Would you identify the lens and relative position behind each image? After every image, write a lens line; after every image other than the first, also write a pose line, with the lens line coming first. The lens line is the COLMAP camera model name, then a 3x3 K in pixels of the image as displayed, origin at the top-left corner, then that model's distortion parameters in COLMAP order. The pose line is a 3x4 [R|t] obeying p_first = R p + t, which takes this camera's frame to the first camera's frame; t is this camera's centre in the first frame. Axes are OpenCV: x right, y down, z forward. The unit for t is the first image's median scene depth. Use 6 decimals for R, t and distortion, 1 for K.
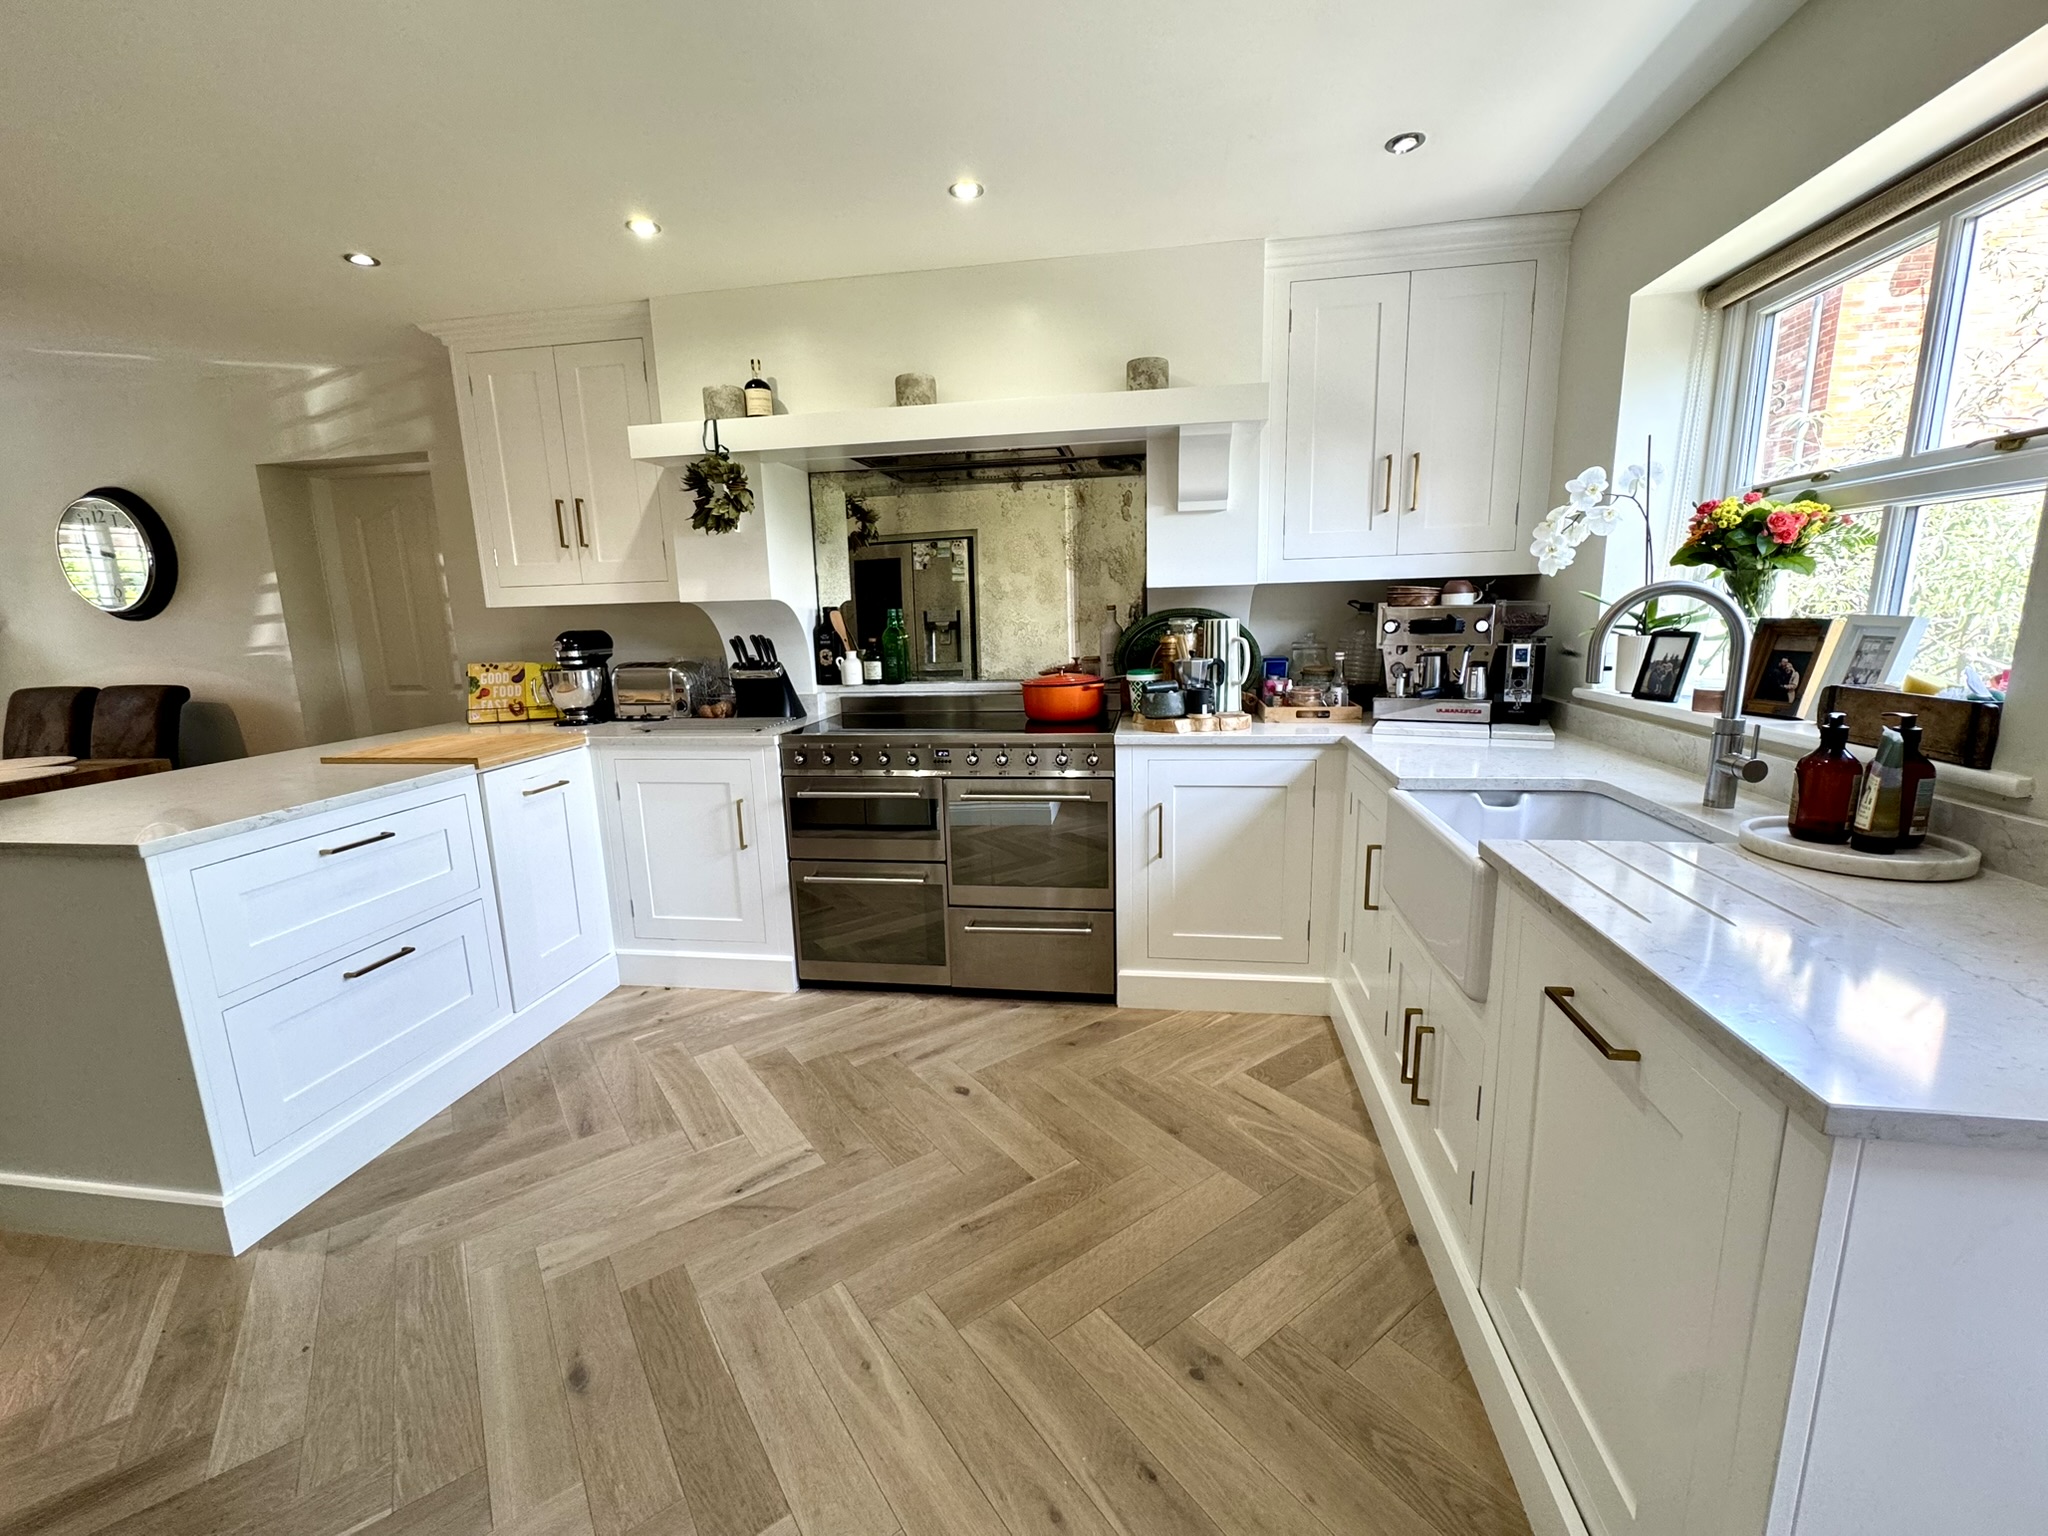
lens RADIAL K [[846.8, 0, 1024.0], [0, 846.8, 768.0], [0, 0, 1]] dist [-0.002818, -0.000097]
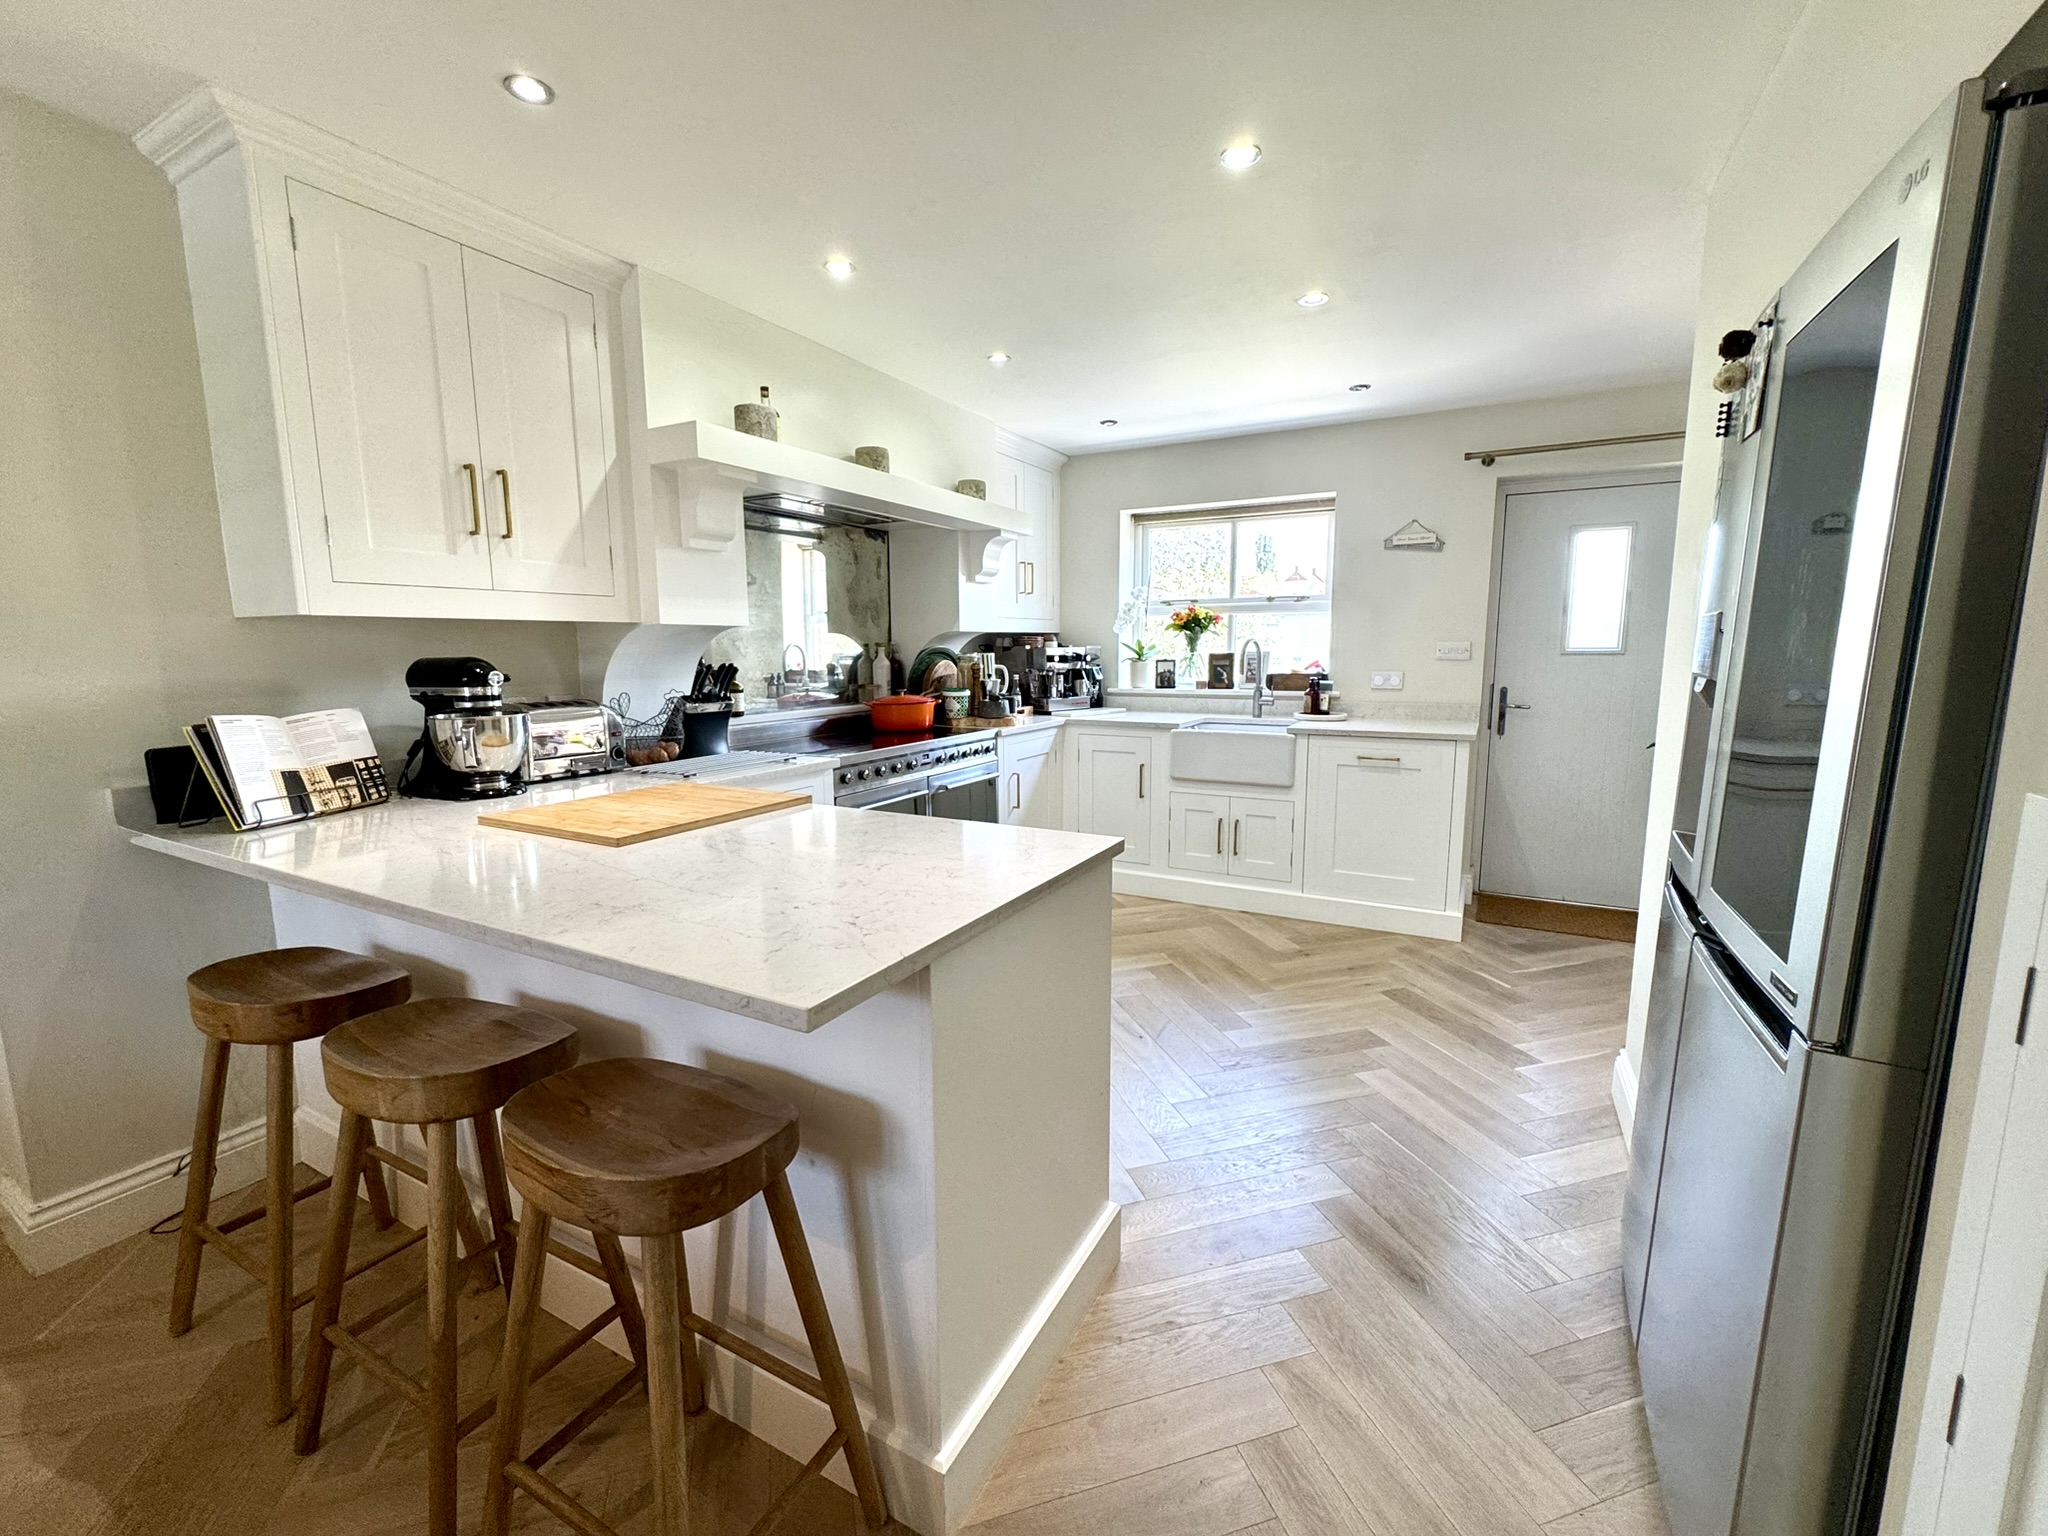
lens RADIAL K [[846.8, 0, 1024.0], [0, 846.8, 768.0], [0, 0, 1]] dist [-0.002818, -0.000097]
pose [[0.333399, -0.108075, 0.936571, -1.196885], [0.174557, 0.983308, 0.051330, -0.039411], [-0.926485, 0.146371, 0.346700, 0.437500]]
